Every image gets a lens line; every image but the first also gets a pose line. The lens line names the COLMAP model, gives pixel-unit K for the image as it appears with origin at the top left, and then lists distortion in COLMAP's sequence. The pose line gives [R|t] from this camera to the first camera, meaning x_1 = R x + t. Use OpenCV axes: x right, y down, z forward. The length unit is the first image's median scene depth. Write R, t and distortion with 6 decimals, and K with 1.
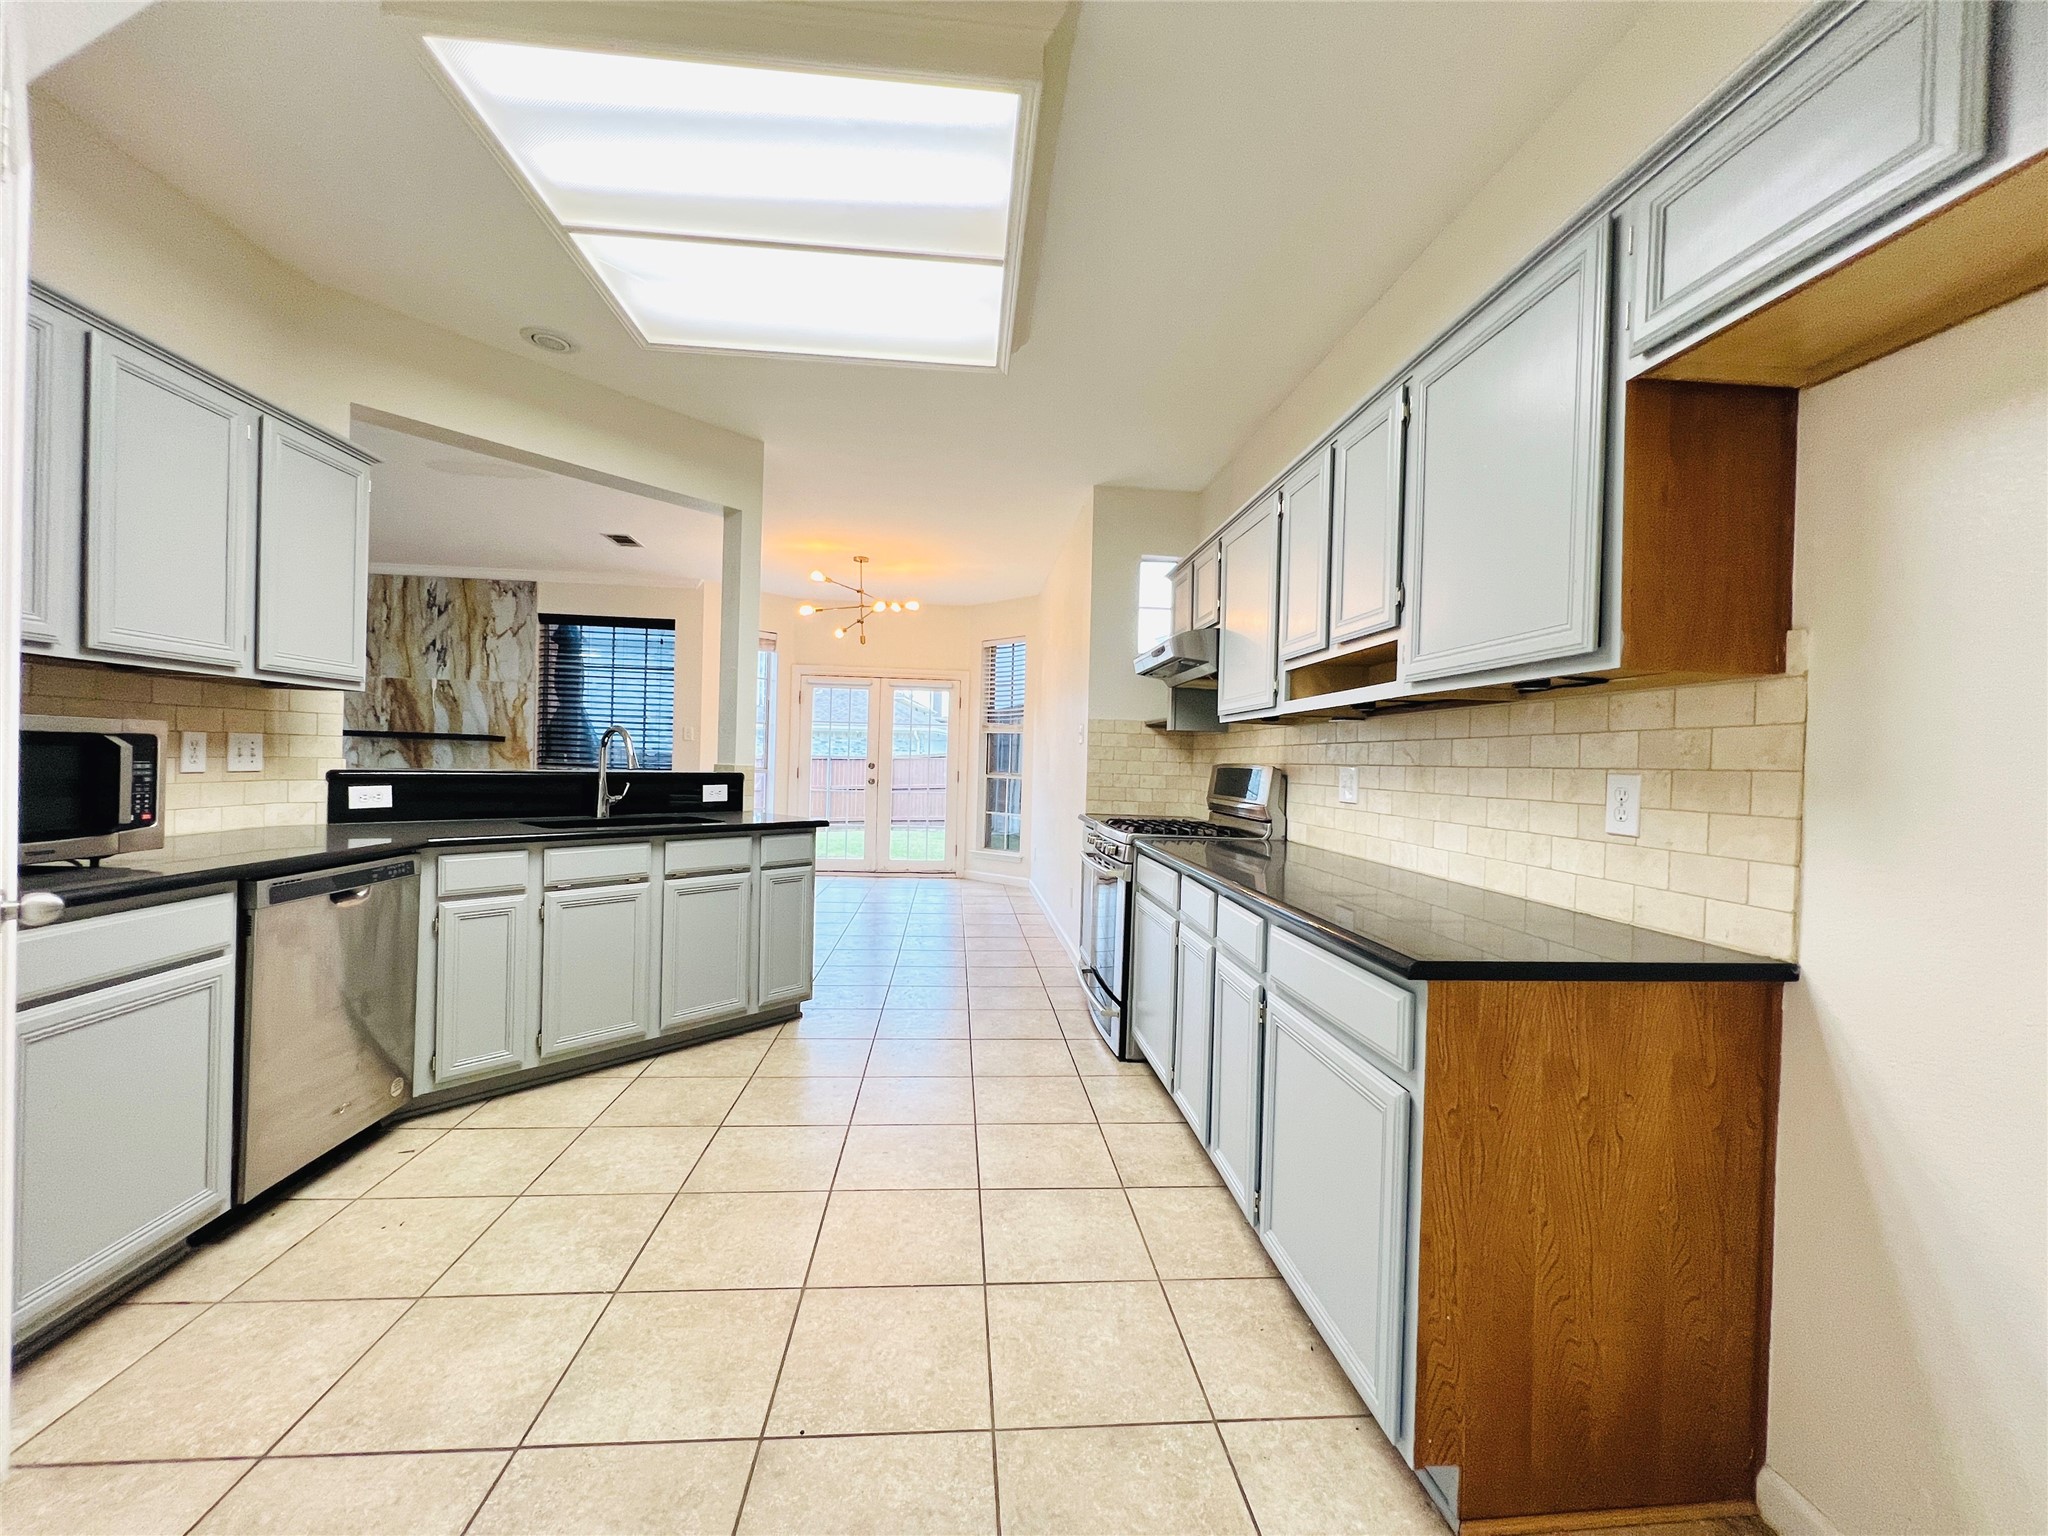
lens RADIAL K [[824.4, 0, 1021.1], [0, 824.4, 776.0], [0, 0, 1]] dist [0.000705, 0.000873]
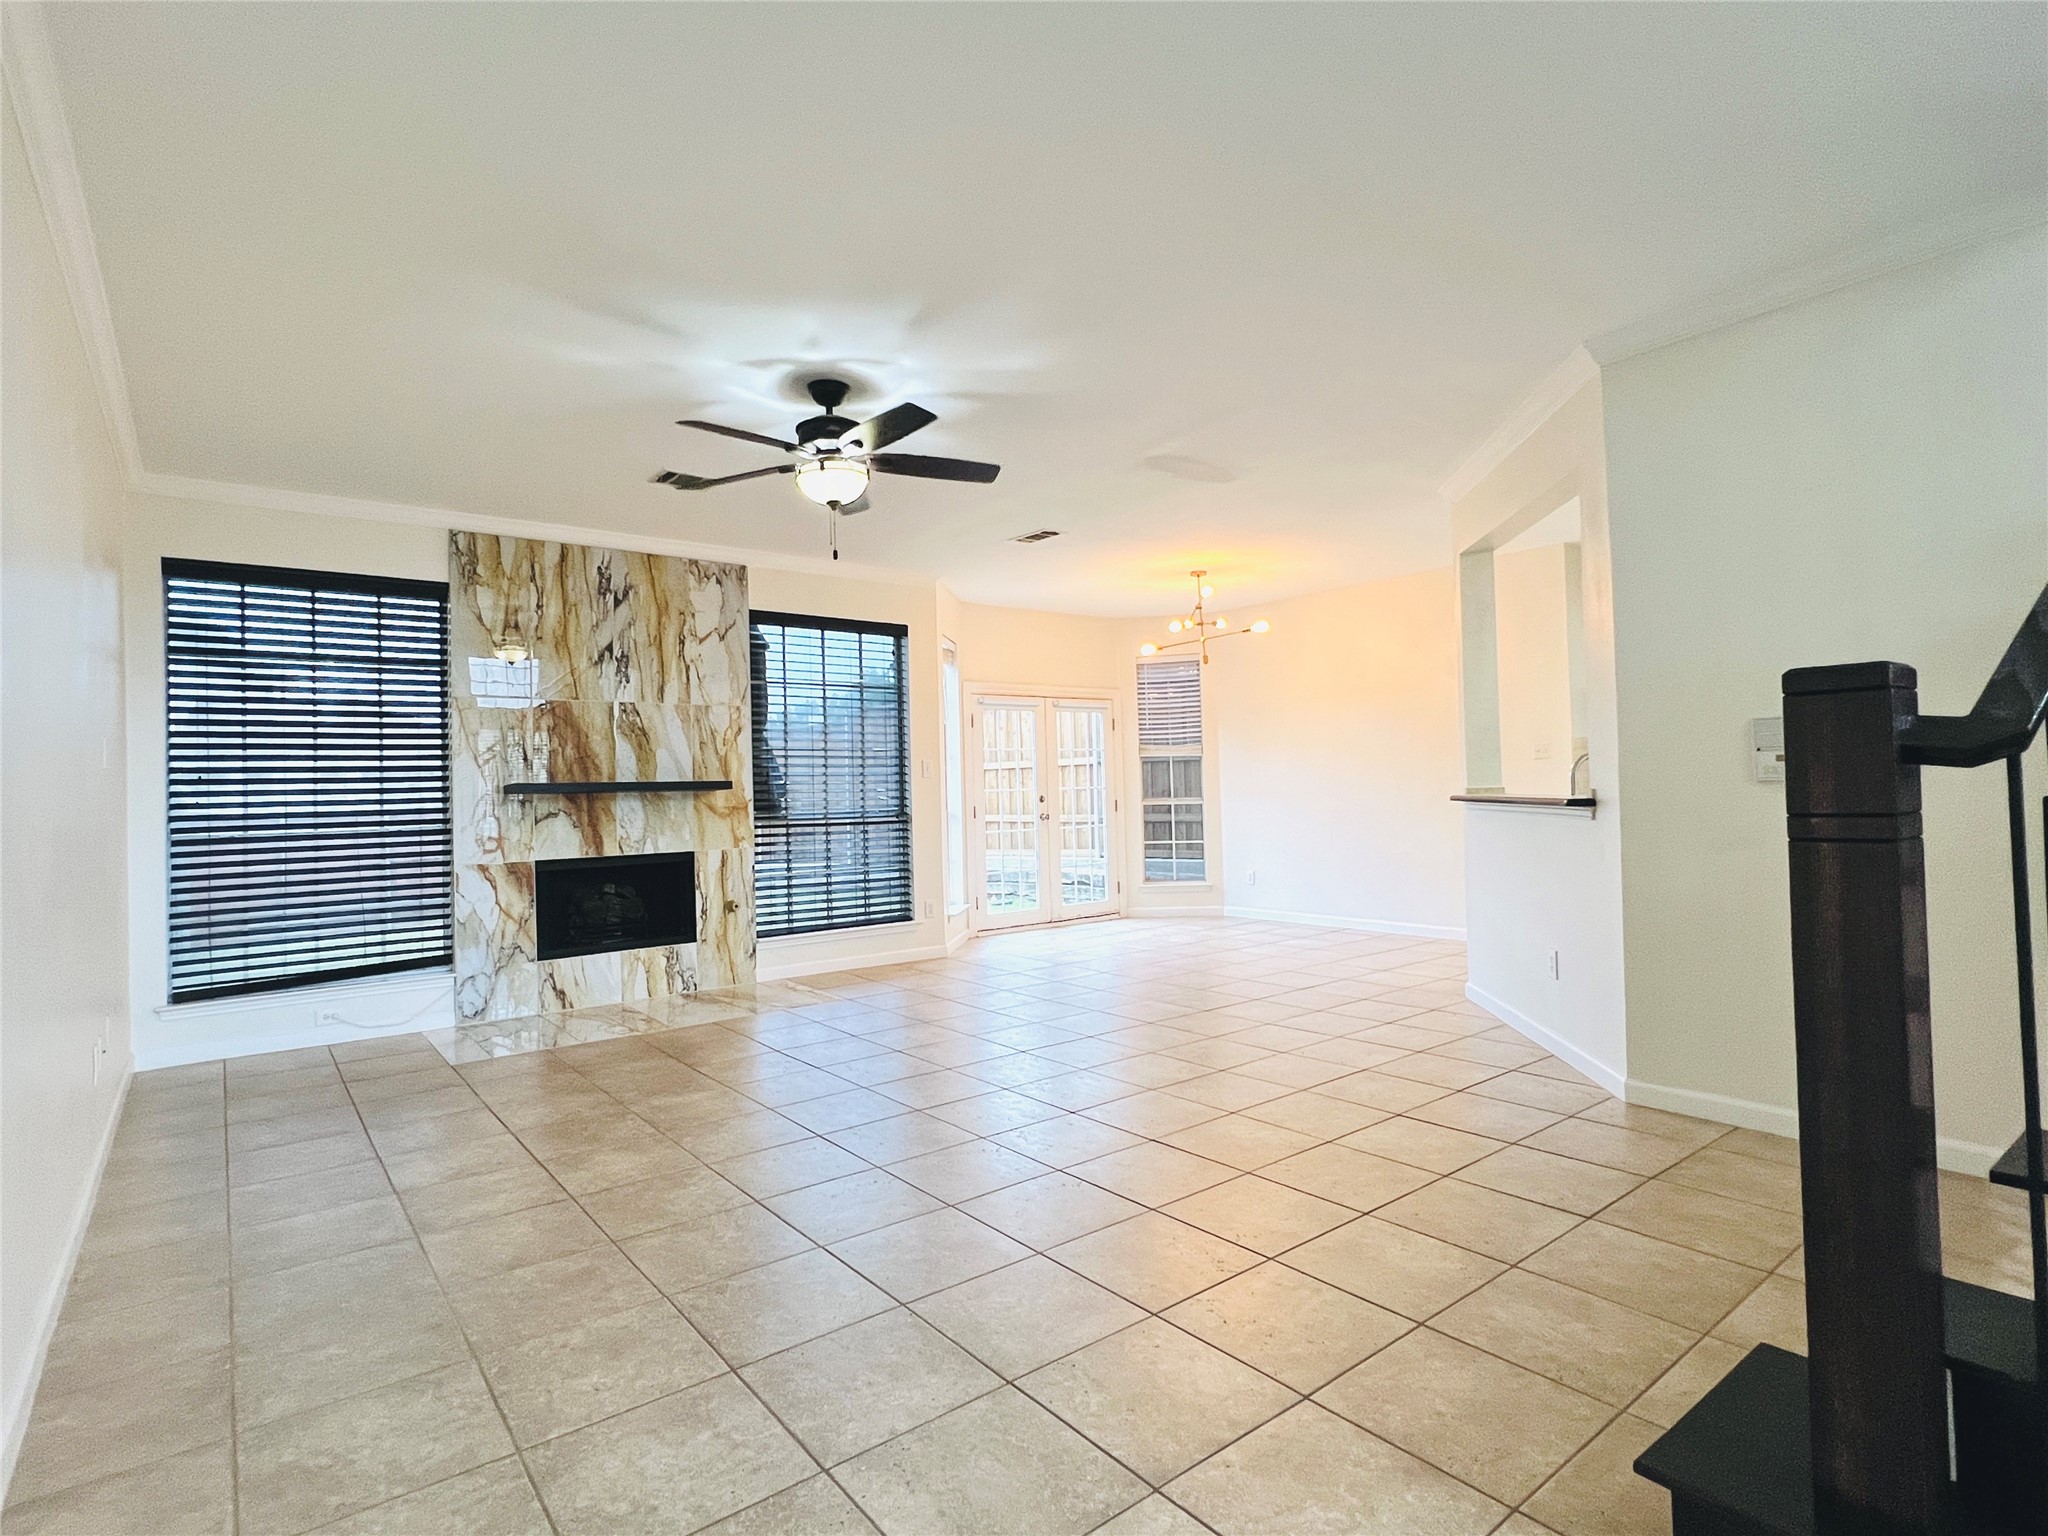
lens RADIAL K [[1028.6, 0, 1024.6], [0, 1028.6, 772.9], [0, 0, 1]] dist [0.000385, -0.000819]
pose [[0.828739, -0.042109, 0.558049, -0.901072], [0.062304, 0.997909, -0.017226, -0.025233], [-0.556156, 0.049044, 0.829629, 0.130963]]
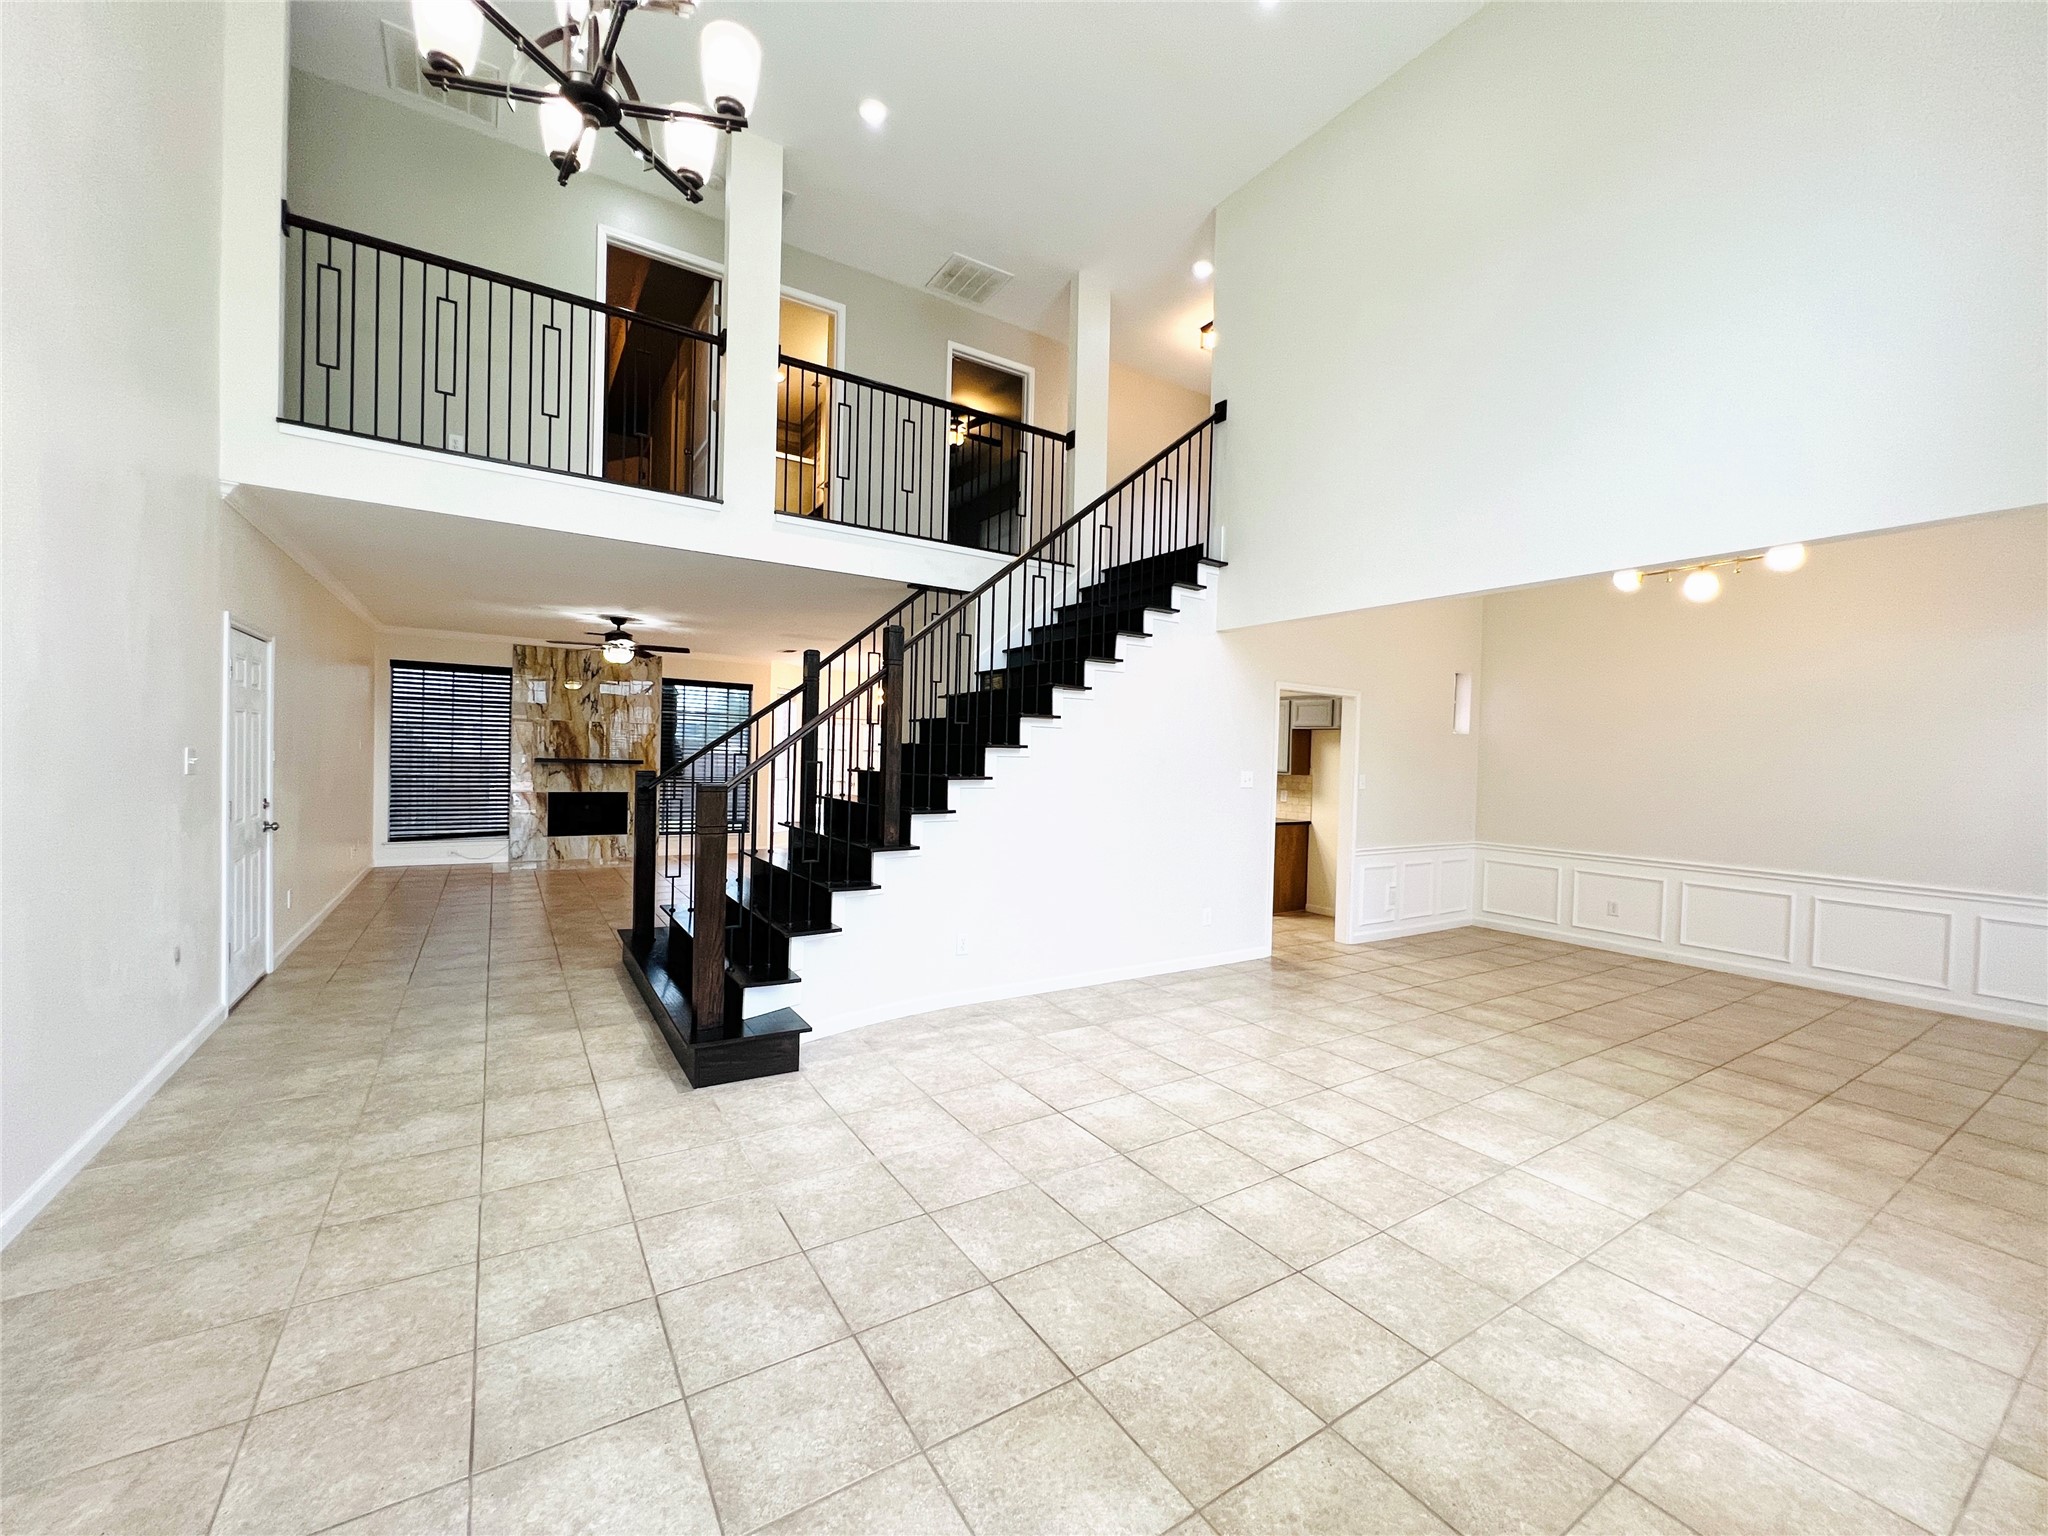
lens RADIAL K [[824.4, 0, 1031.3], [0, 824.4, 774.4], [0, 0, 1]] dist [0.000705, 0.000873]
pose [[0.878946, -0.014334, 0.476705, -0.720347], [0.005434, 0.999784, 0.020043, -0.049514], [-0.476890, -0.015026, 0.878835, -0.641298]]
